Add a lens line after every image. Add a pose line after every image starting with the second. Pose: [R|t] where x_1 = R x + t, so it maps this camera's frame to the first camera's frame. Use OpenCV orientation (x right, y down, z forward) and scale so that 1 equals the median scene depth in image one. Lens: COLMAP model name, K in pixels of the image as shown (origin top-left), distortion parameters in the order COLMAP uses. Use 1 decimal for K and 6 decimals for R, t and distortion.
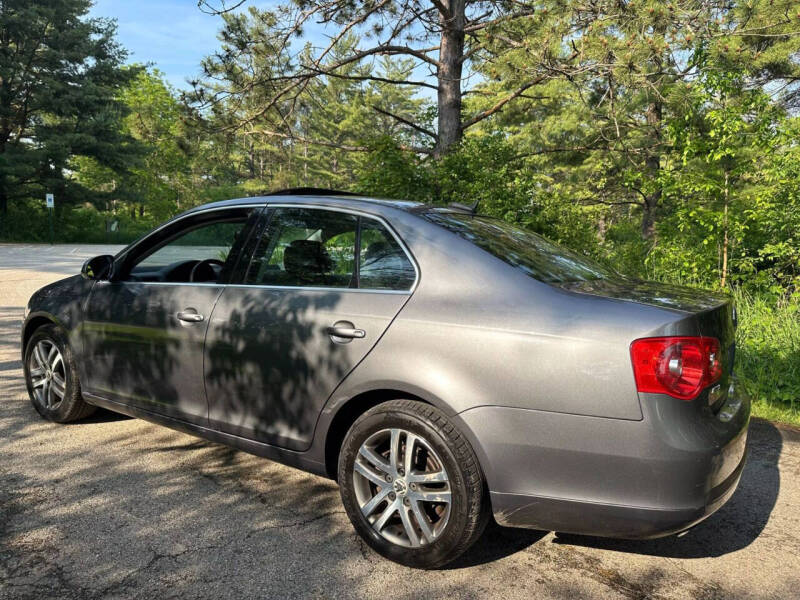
lens RADIAL K [[558.6, 0, 400.0], [0, 558.6, 300.0], [0, 0, 1]] dist [0.032813, -0.046719]
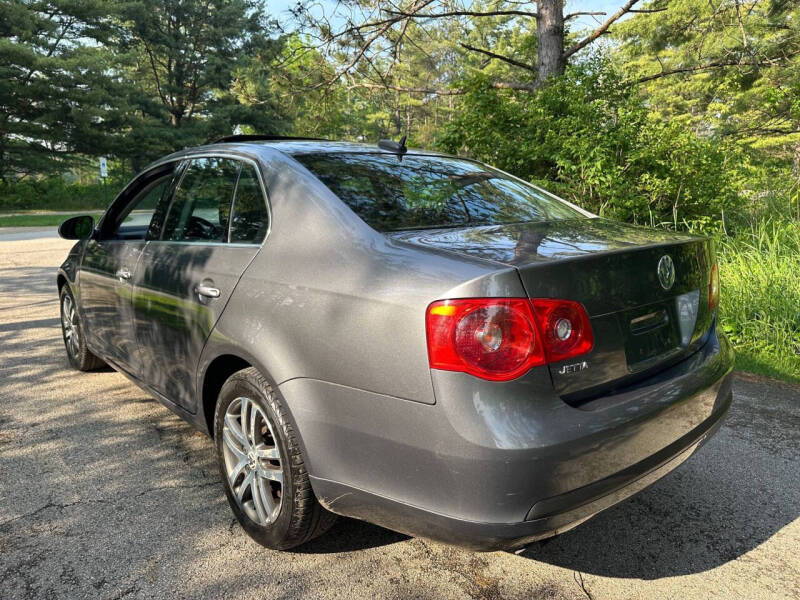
lens RADIAL K [[561.6, 0, 399.8], [0, 561.6, 294.6], [0, 0, 1]] dist [-0.007846, 0.000581]
pose [[0.961501, 0.001461, -0.274798, 0.321815], [0.018926, 0.997259, 0.071522, 0.003067], [0.274149, -0.073969, 0.958838, 0.140780]]
